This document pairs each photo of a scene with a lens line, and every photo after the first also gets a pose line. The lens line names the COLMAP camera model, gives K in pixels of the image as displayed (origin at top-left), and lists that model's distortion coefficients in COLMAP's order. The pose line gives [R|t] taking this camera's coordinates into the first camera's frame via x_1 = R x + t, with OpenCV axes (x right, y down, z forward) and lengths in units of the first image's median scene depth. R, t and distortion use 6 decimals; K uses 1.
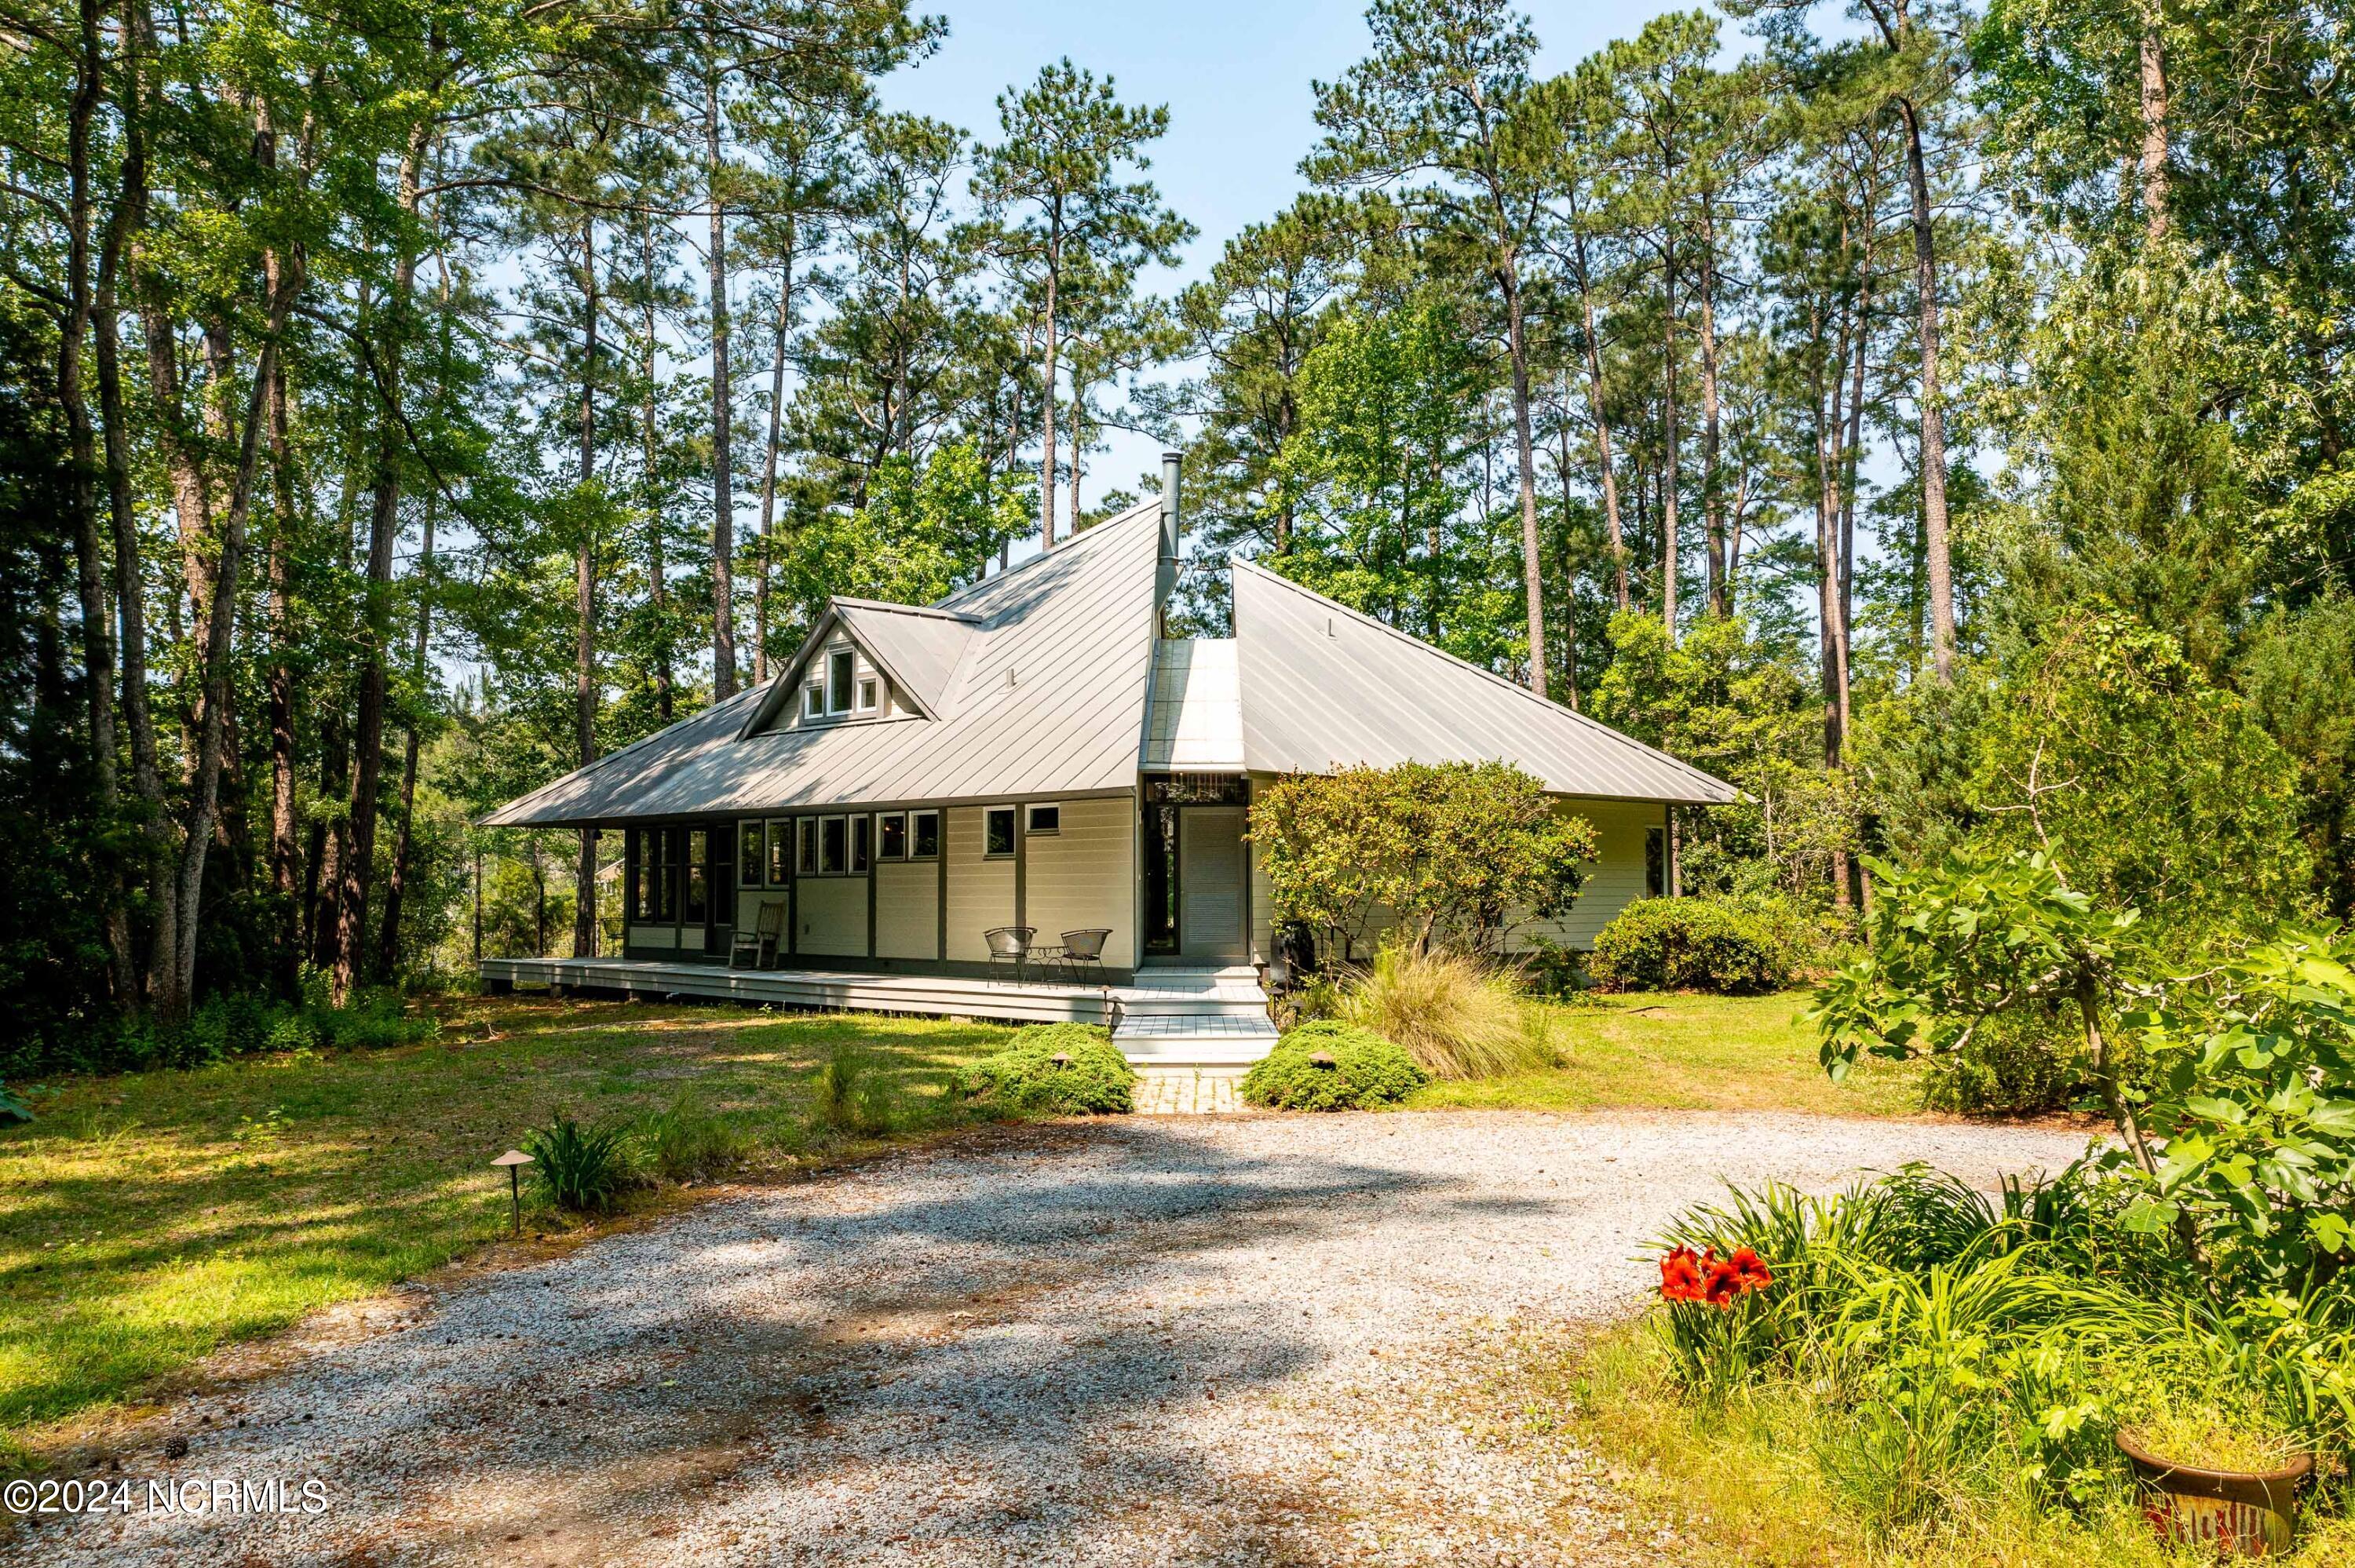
lens RADIAL K [[1847.3, 0, 1168.1], [0, 1847.3, 735.0], [0, 0, 1]] dist [0.070736, -0.003483]
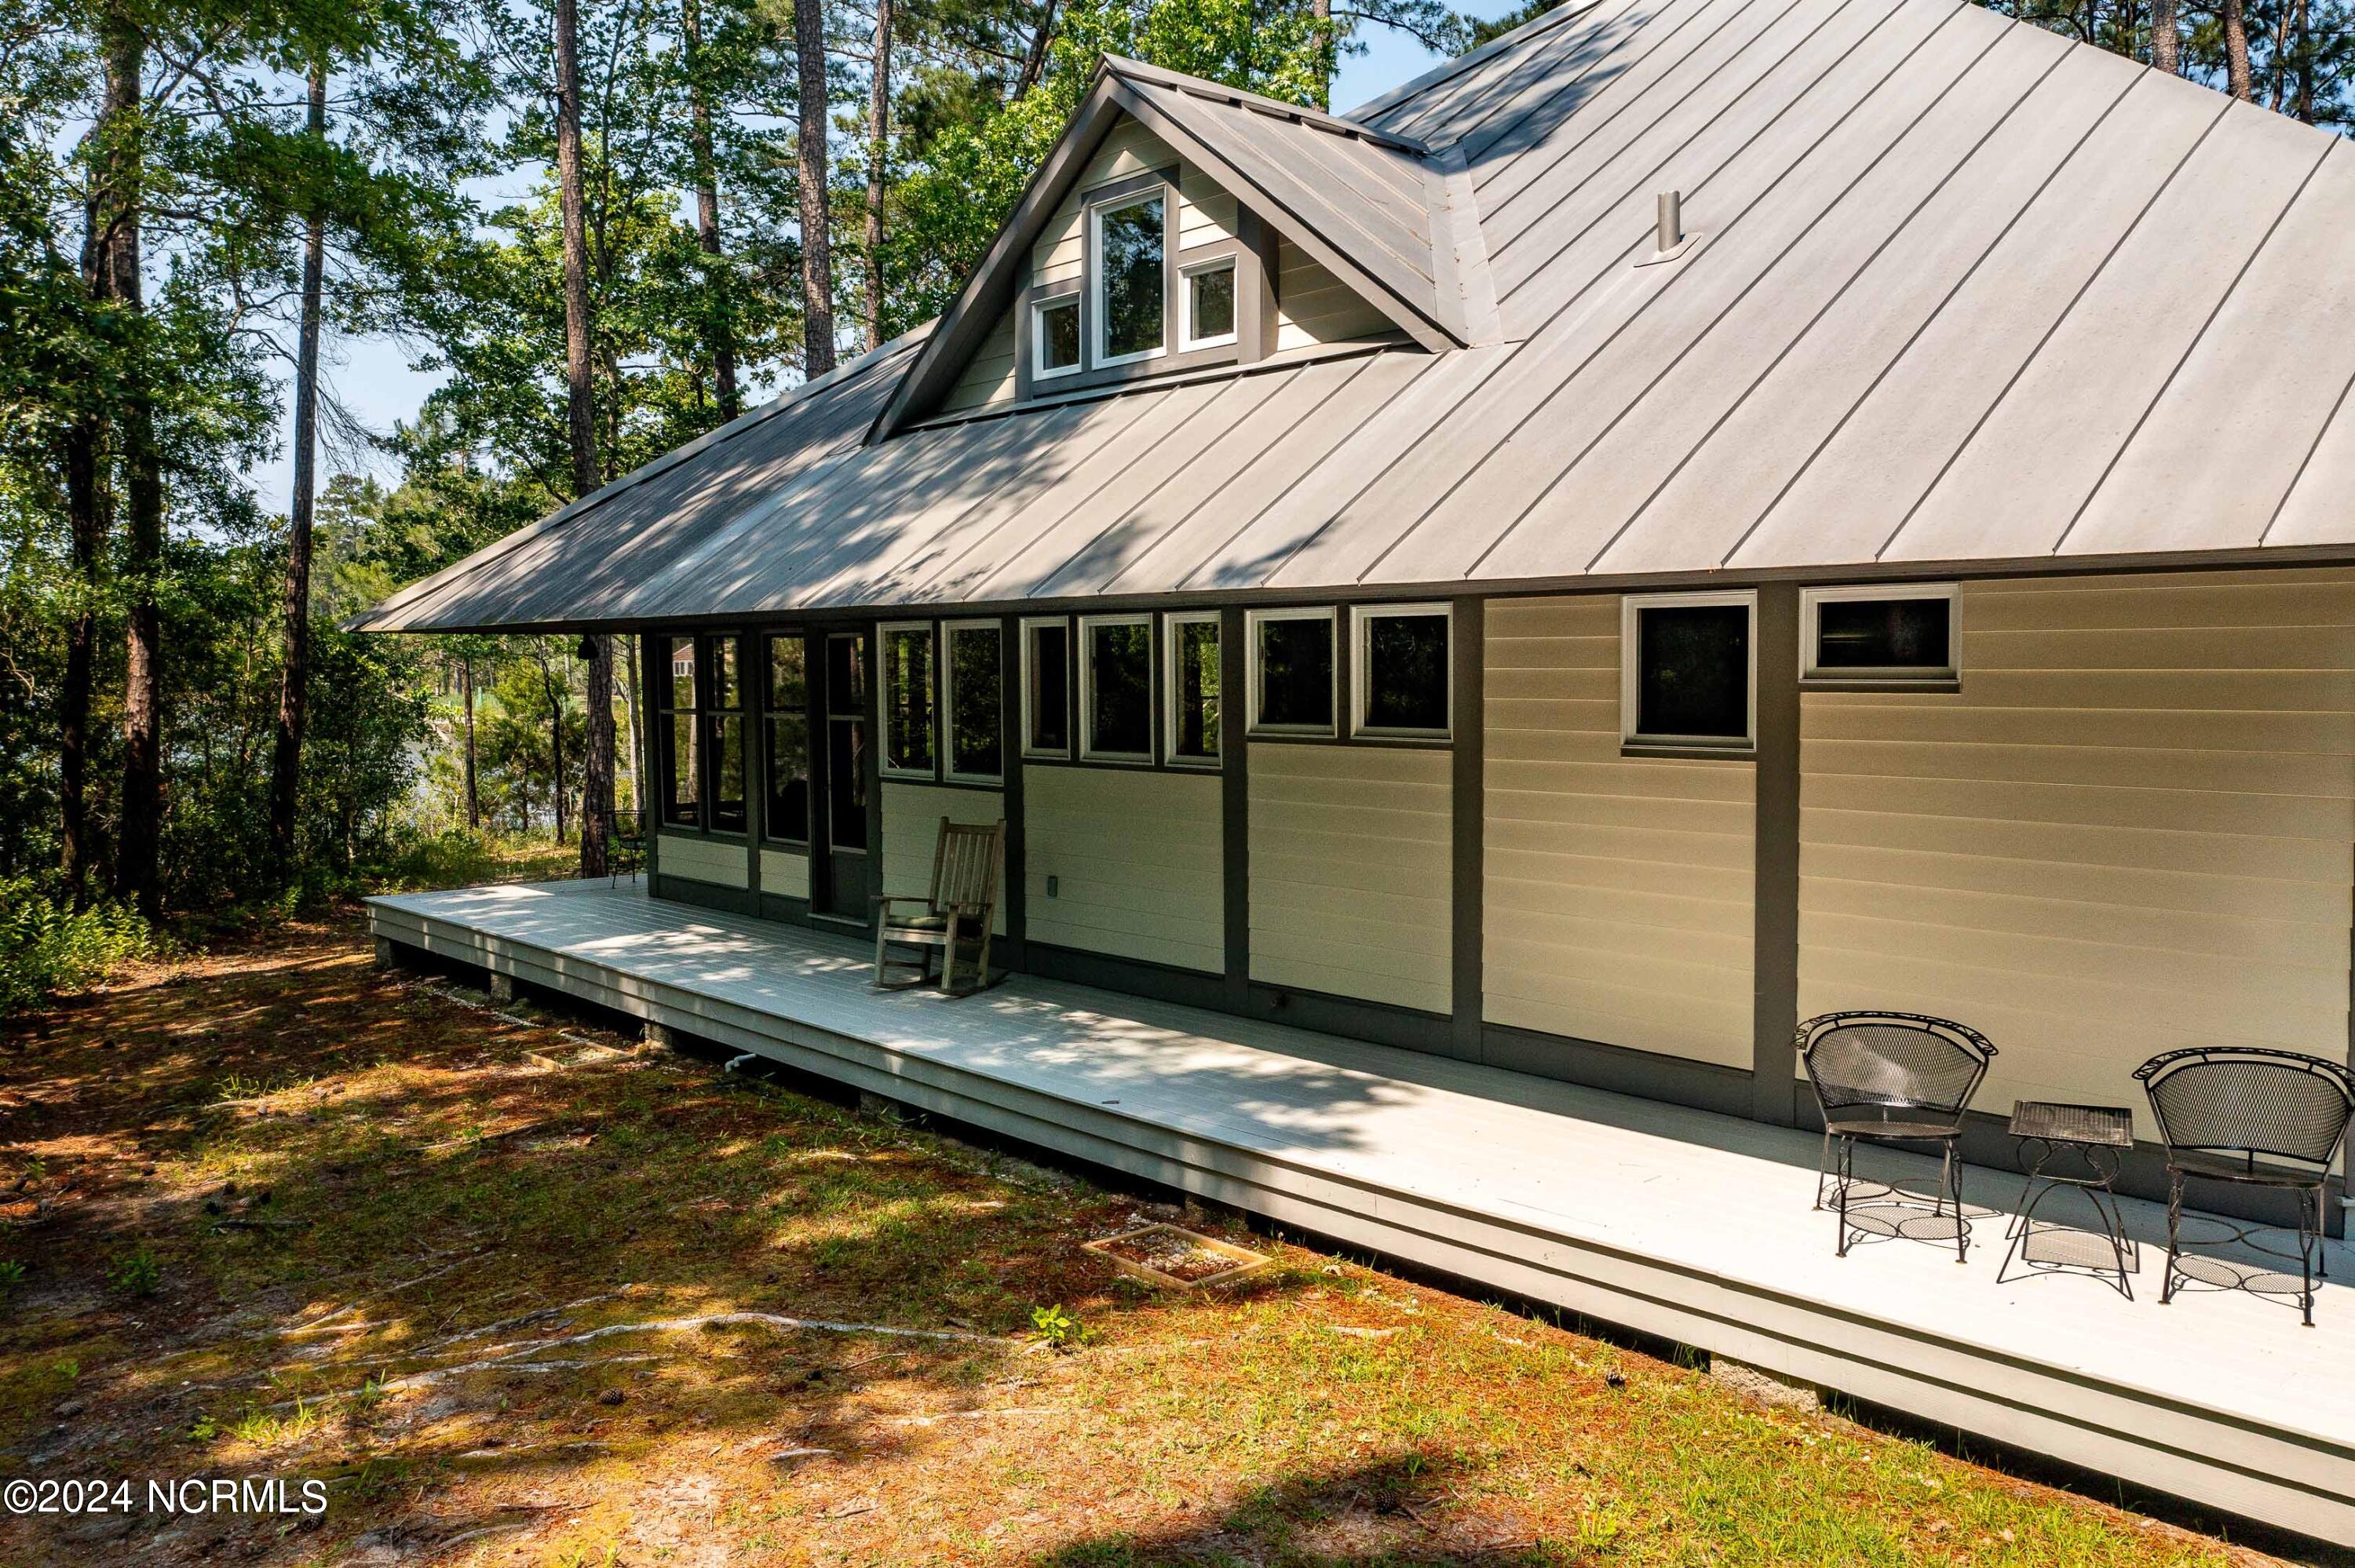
lens RADIAL K [[1847.3, 0, 1168.1], [0, 1847.3, 735.0], [0, 0, 1]] dist [0.070736, -0.003483]
pose [[0.998951, -0.002559, -0.045716, -0.150269], [0.008144, 0.992447, 0.122404, 0.019867], [0.045057, -0.122648, 0.991427, 0.593907]]
